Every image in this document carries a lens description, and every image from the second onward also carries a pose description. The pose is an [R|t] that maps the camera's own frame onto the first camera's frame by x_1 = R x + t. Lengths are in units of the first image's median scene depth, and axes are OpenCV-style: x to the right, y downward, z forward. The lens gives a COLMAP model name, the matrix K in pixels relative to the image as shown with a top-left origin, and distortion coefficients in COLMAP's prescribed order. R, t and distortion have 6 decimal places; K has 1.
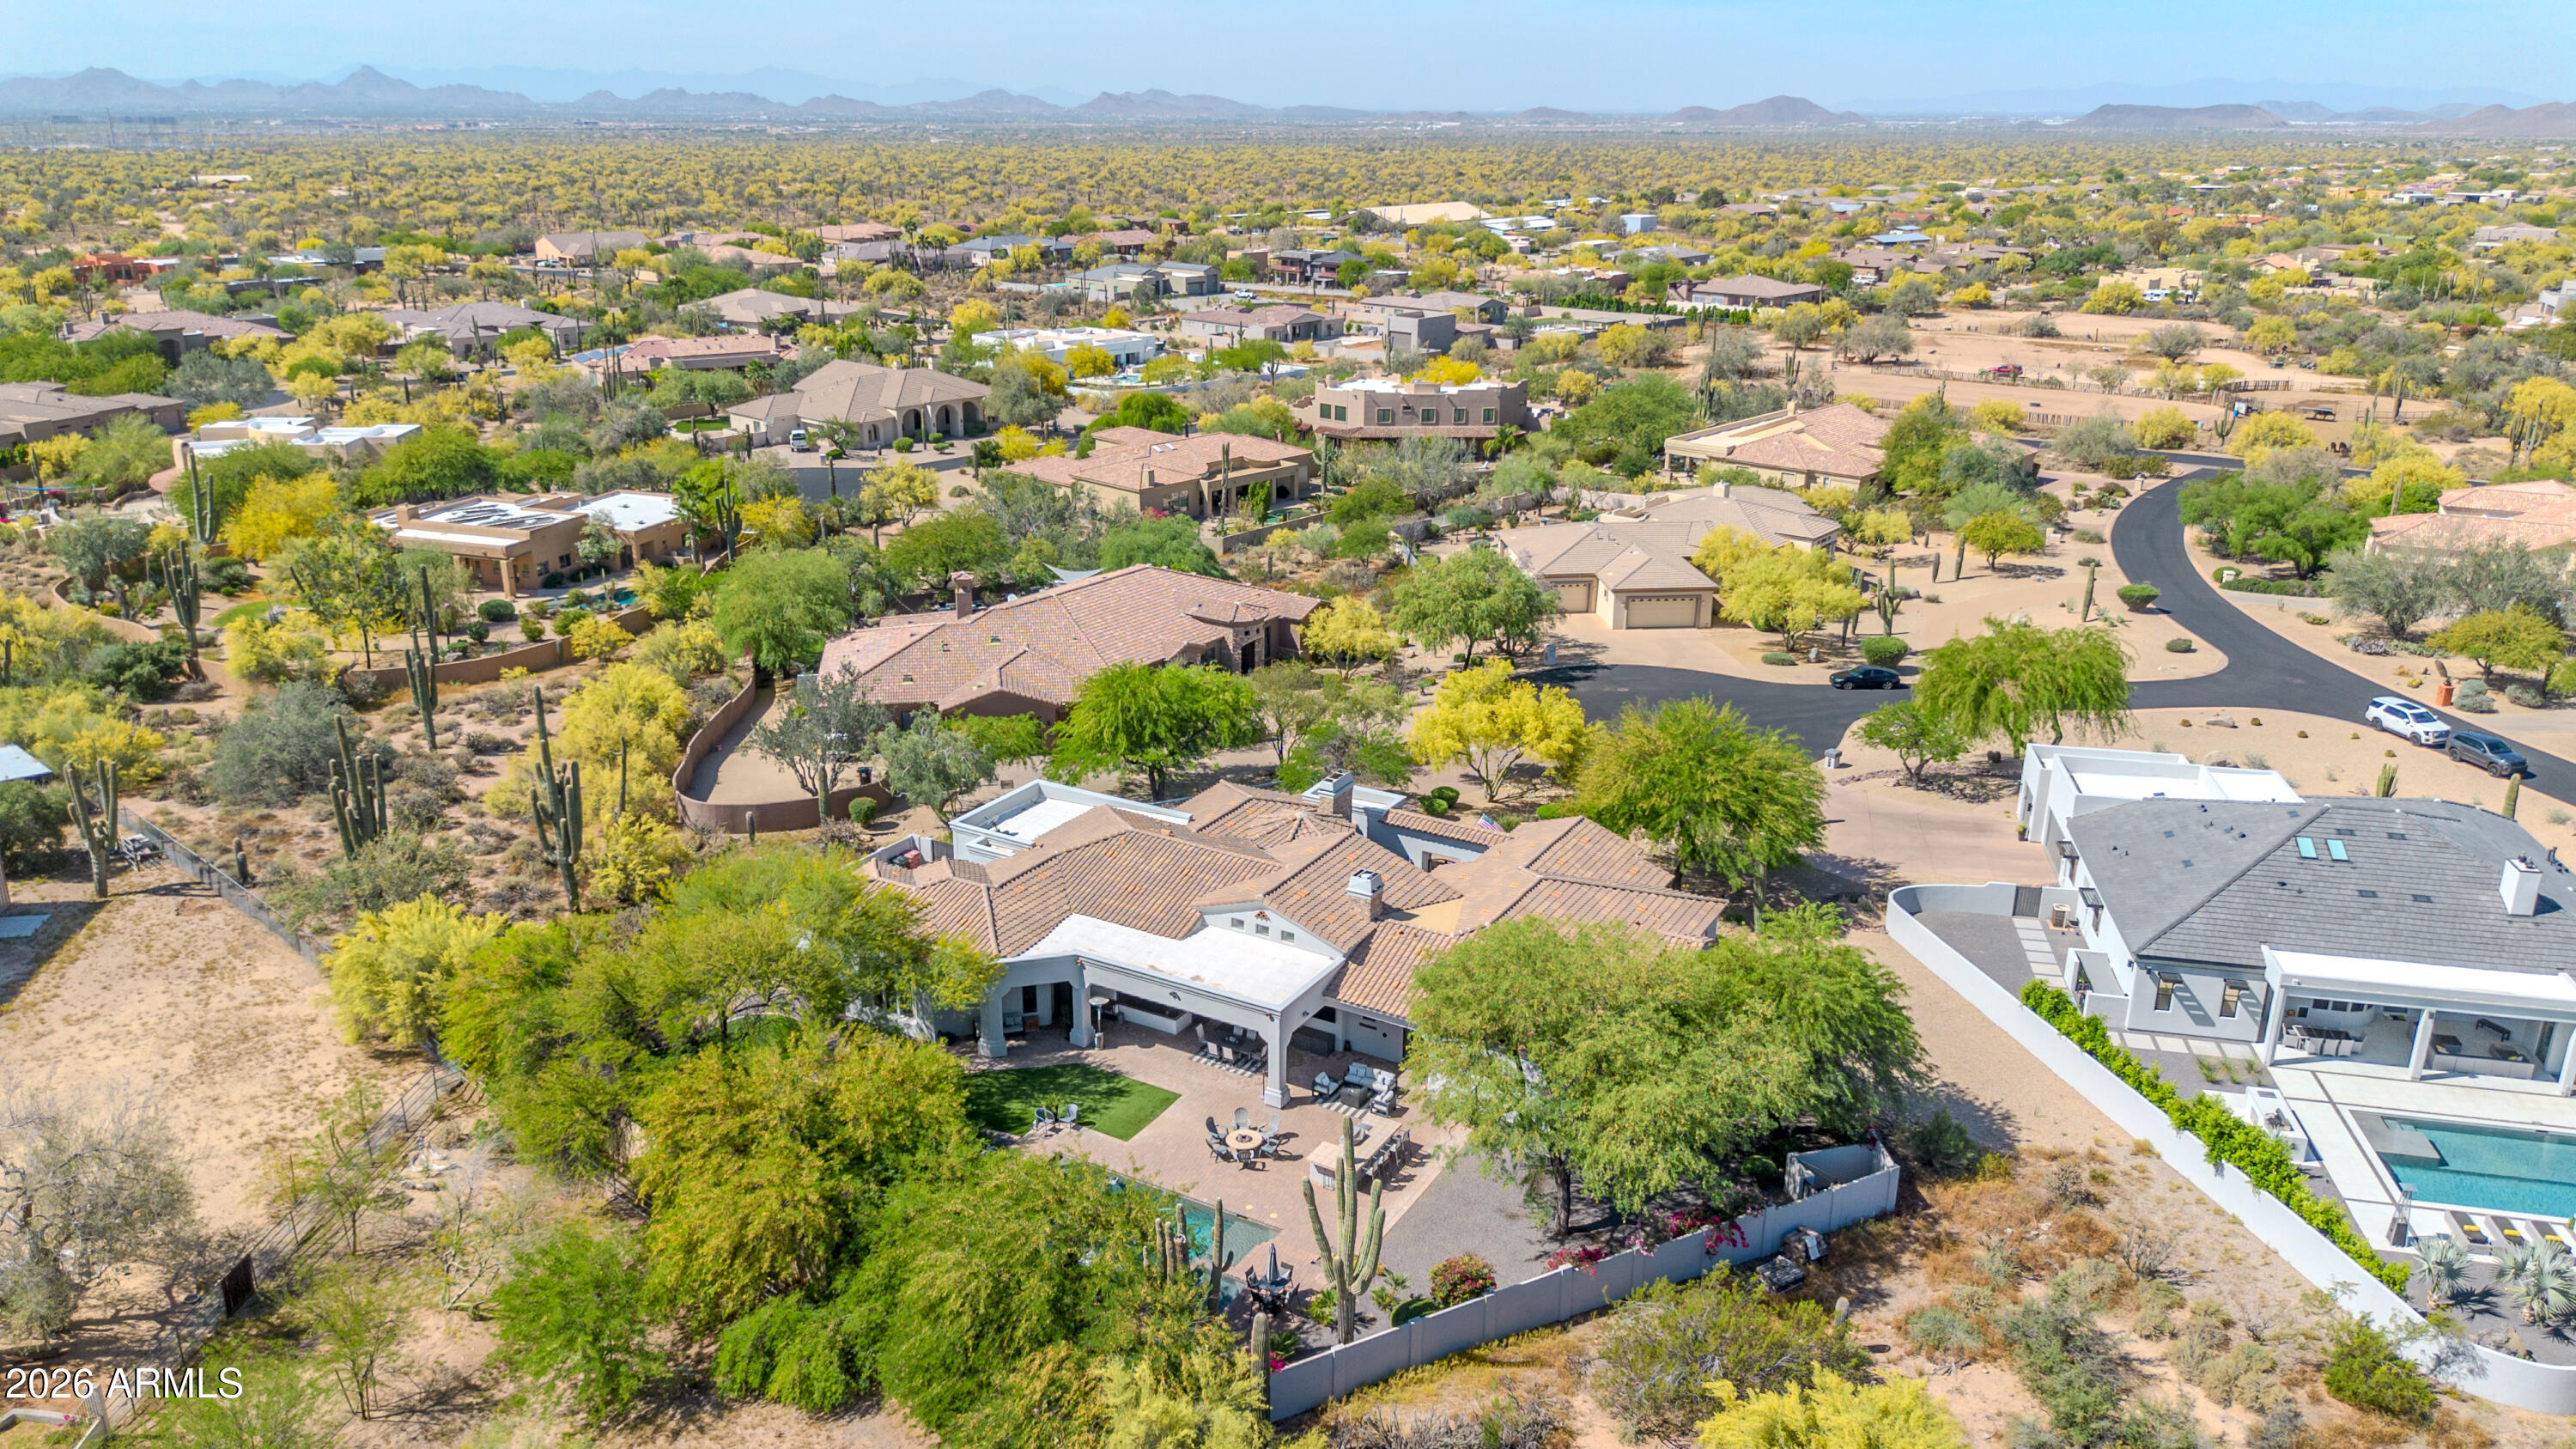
lens RADIAL K [[1831.7, 0, 1282.1], [0, 1831.7, 731.9], [0, 0, 1]] dist [0.065787, -0.066295]
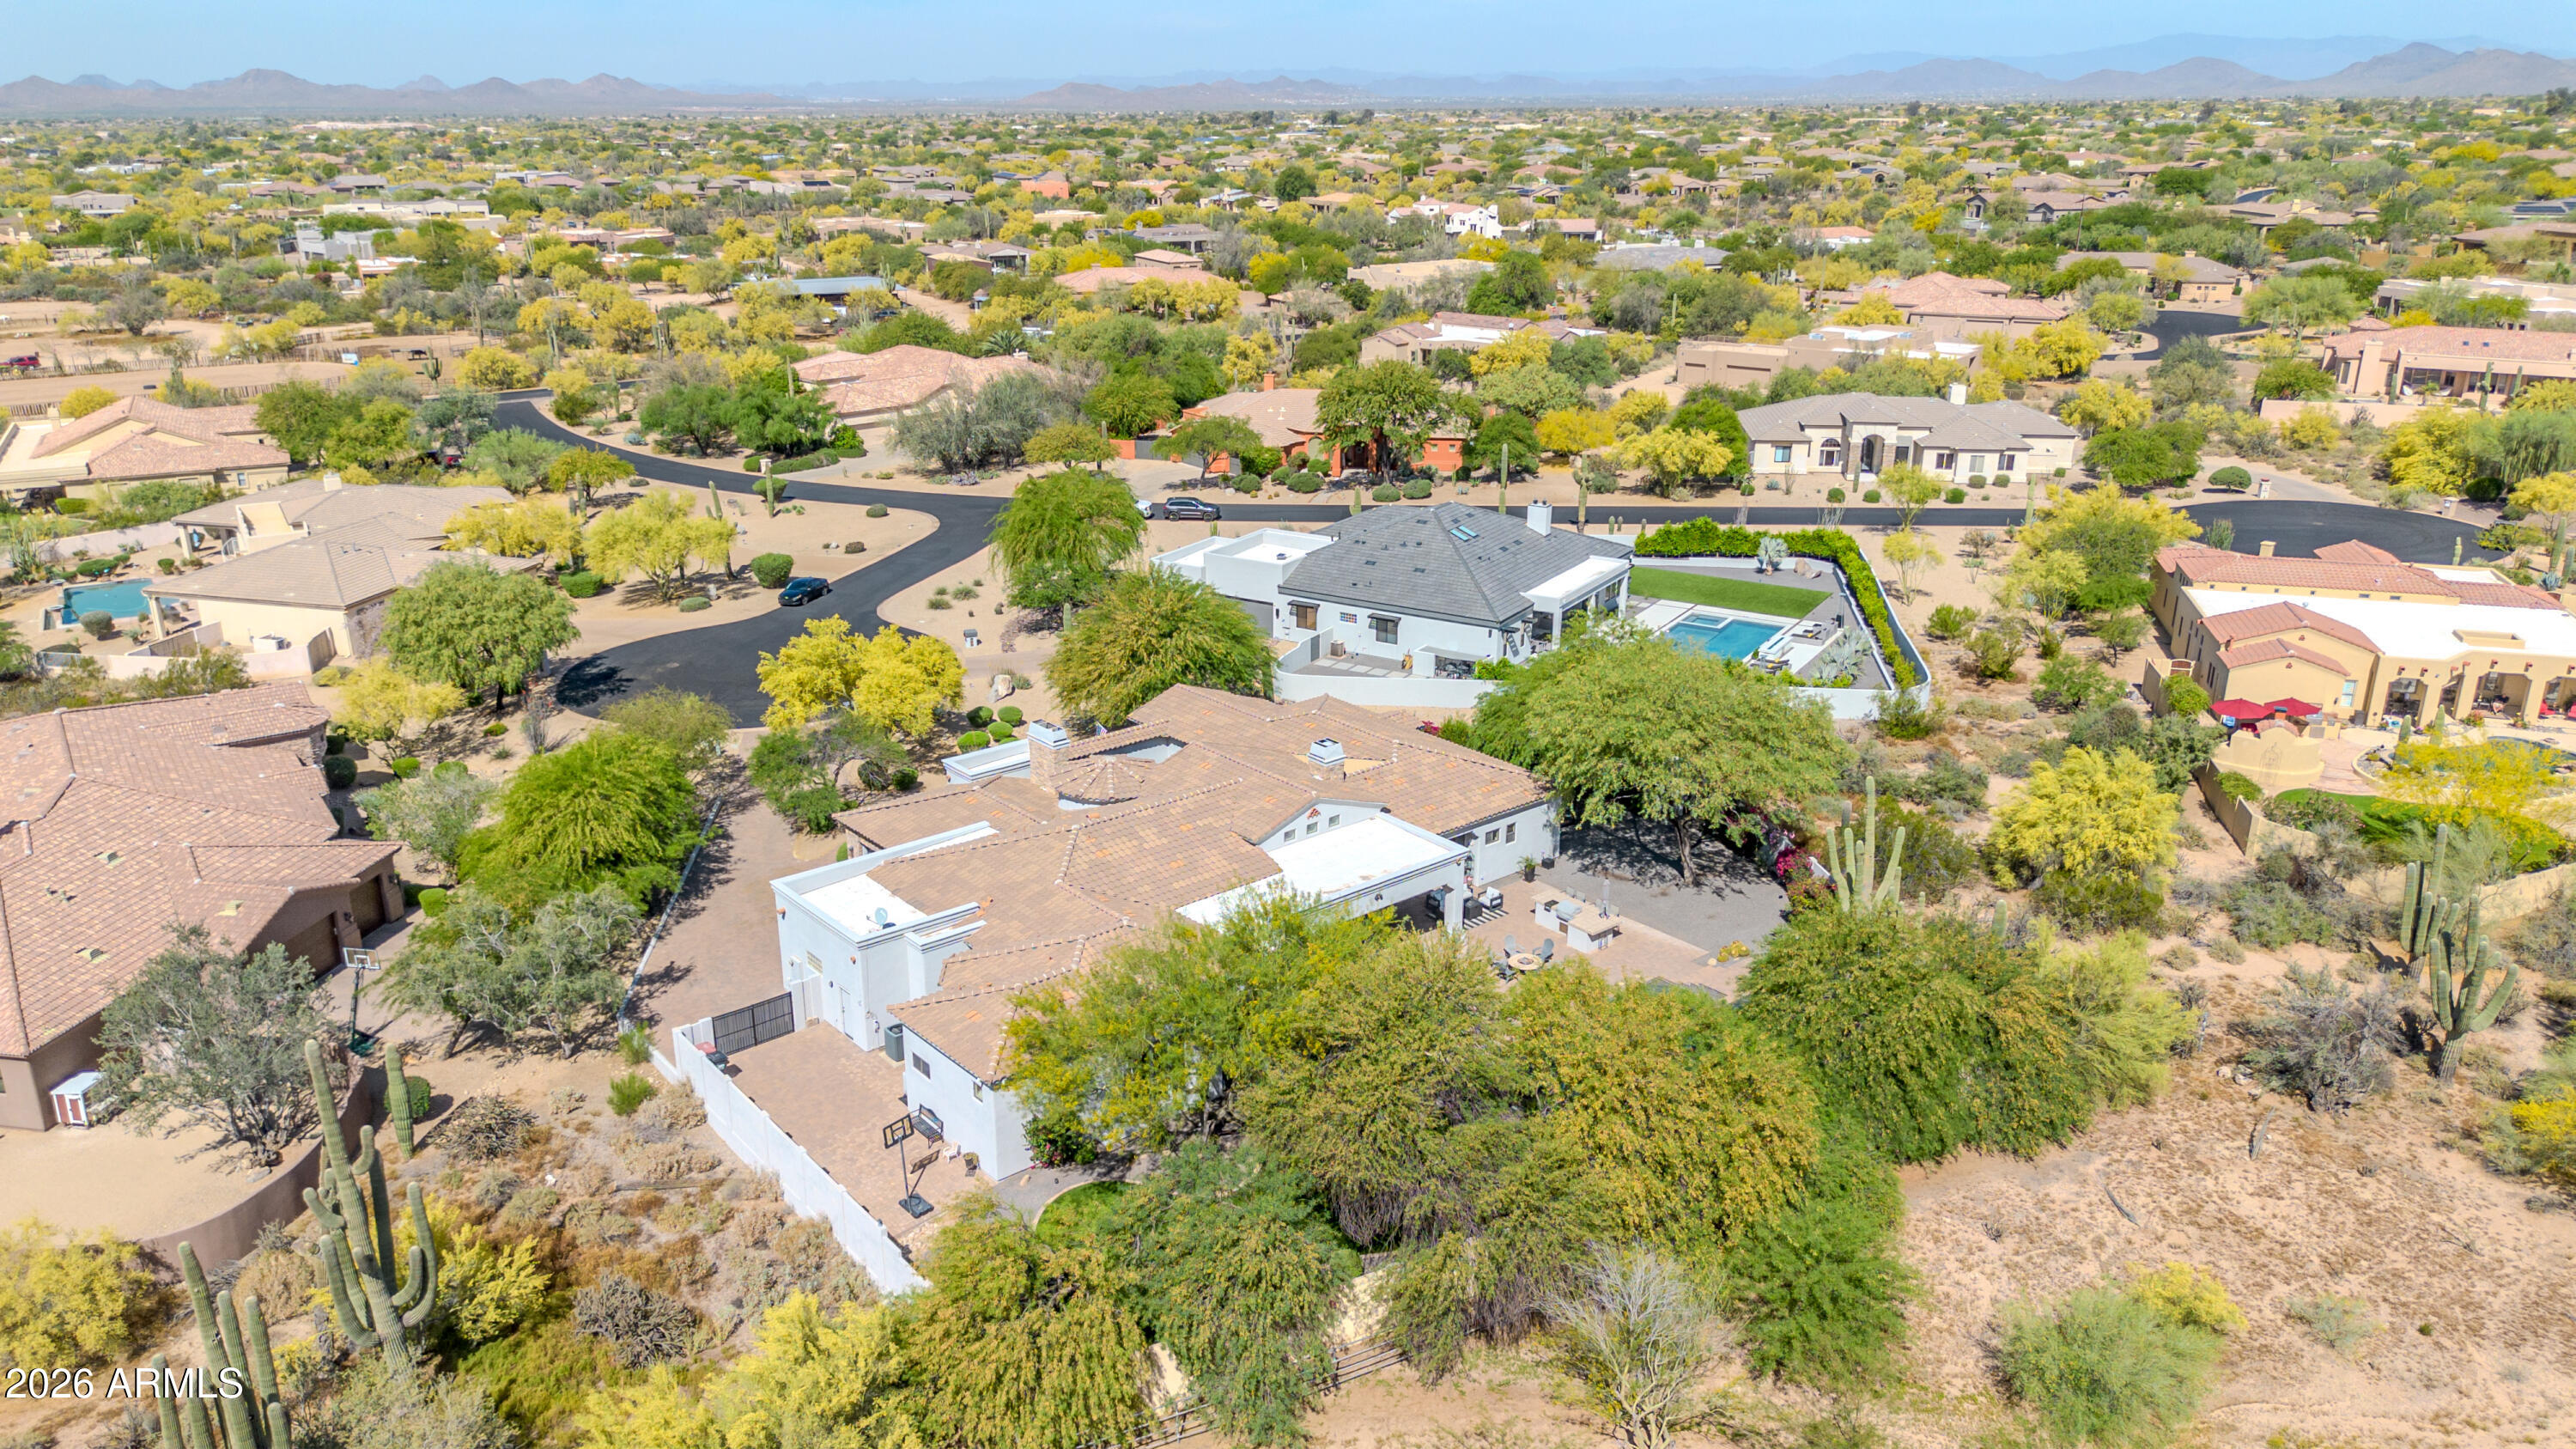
lens RADIAL K [[1831.7, 0, 1286.5], [0, 1831.7, 710.2], [0, 0, 1]] dist [0.065787, -0.066295]
pose [[0.335325, -0.306894, 0.890715, -0.665468], [0.308685, 0.929054, 0.203894, -0.119102], [-0.890096, 0.206579, 0.406269, 0.448686]]
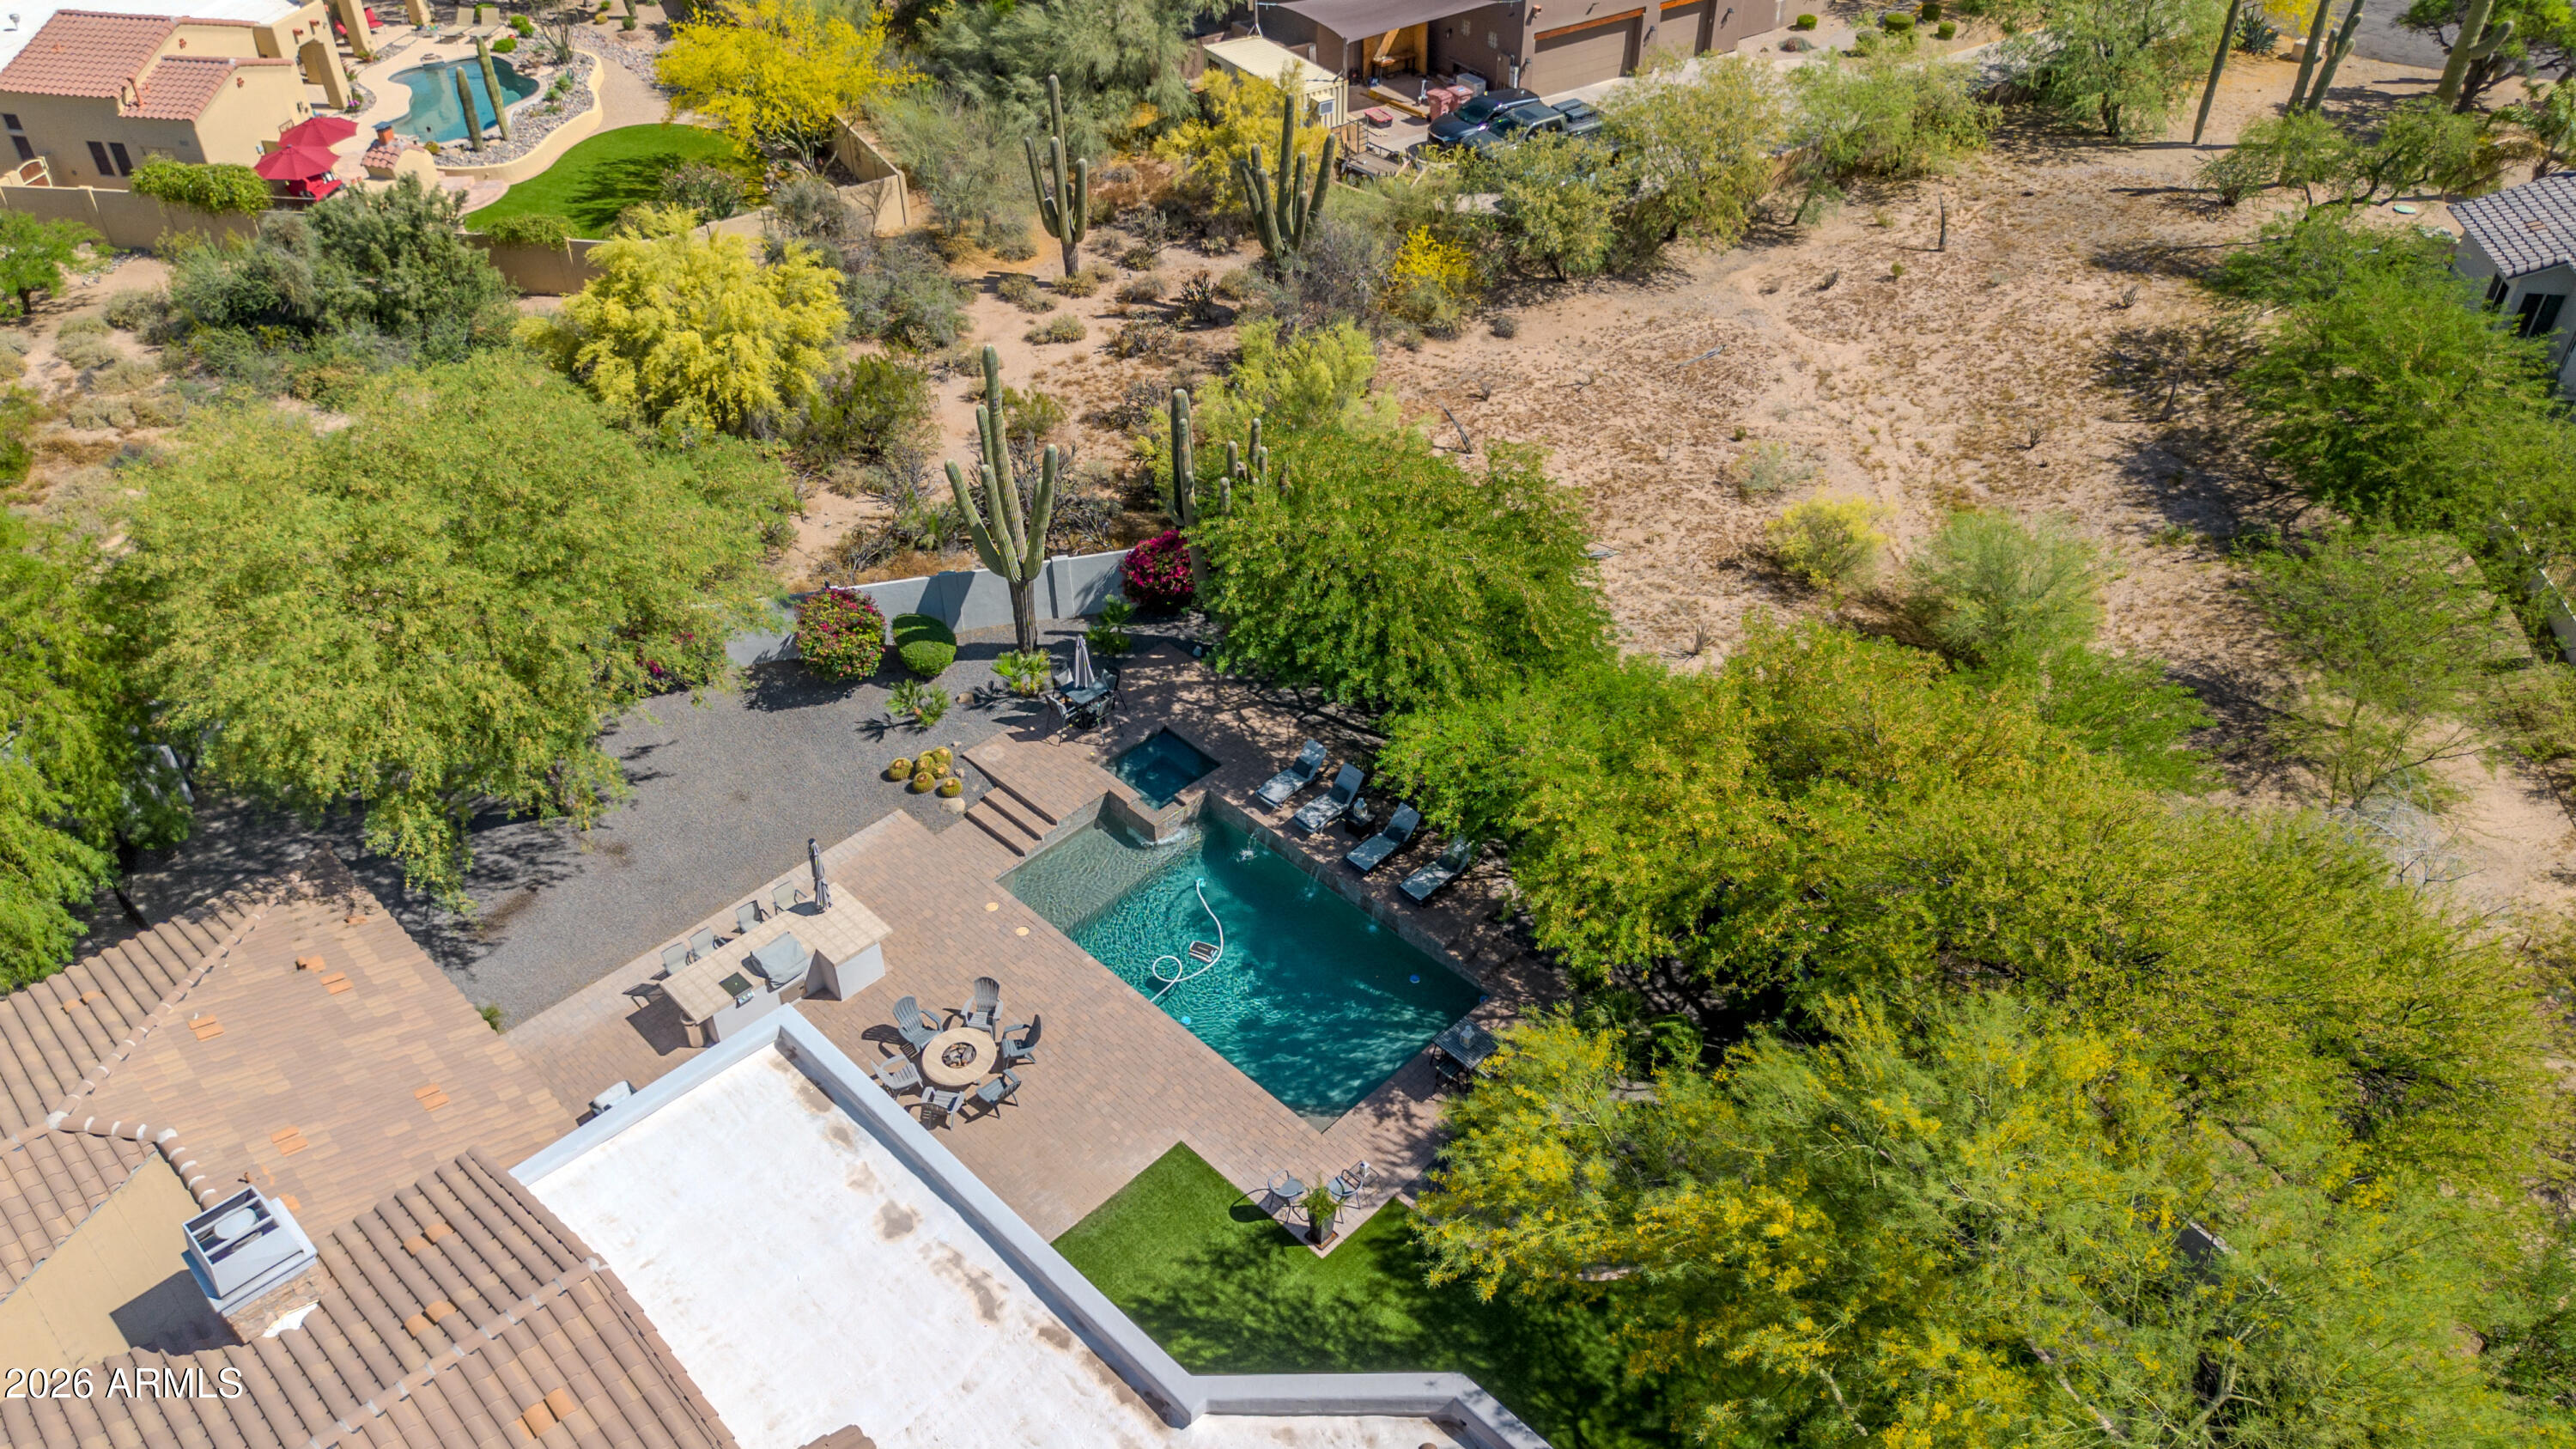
lens RADIAL K [[1831.7, 0, 1291.5], [0, 1831.7, 726.8], [0, 0, 1]] dist [0.065787, -0.066295]
pose [[-0.966692, -0.157945, 0.201394, -0.133042], [0.084229, 0.546718, 0.833070, -0.160473], [-0.241685, 0.822285, -0.515204, 0.793192]]
